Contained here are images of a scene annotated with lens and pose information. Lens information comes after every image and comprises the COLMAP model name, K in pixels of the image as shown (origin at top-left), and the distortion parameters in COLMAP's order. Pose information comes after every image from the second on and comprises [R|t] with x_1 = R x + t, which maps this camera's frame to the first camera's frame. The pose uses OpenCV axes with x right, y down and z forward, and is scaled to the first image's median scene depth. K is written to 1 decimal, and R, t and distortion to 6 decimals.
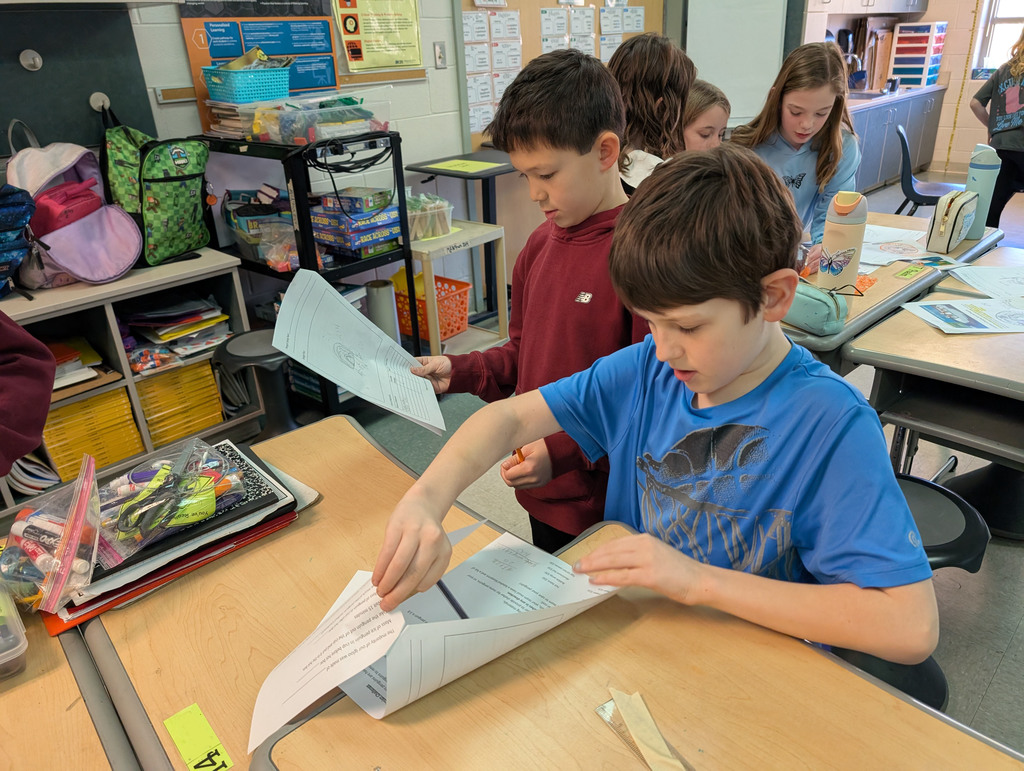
lens RADIAL K [[733.5, 0, 511.1], [0, 733.5, 386.4], [0, 0, 1]] dist [-0.005292, -0.000713]
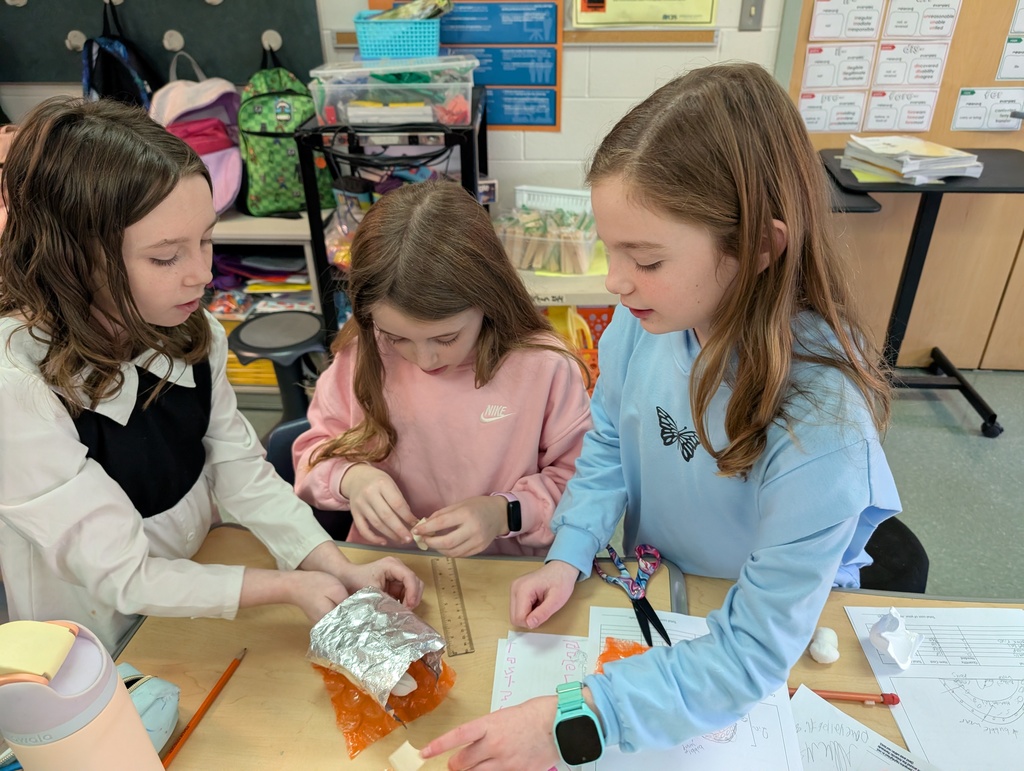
lens RADIAL K [[733.5, 0, 512.8], [0, 733.5, 382.5], [0, 0, 1]] dist [-0.005292, -0.000713]
pose [[0.625896, 0.418659, -0.658011, 0.473148], [-0.346051, 0.905184, 0.246761, -0.327556], [0.698929, 0.073259, 0.711429, 0.560726]]
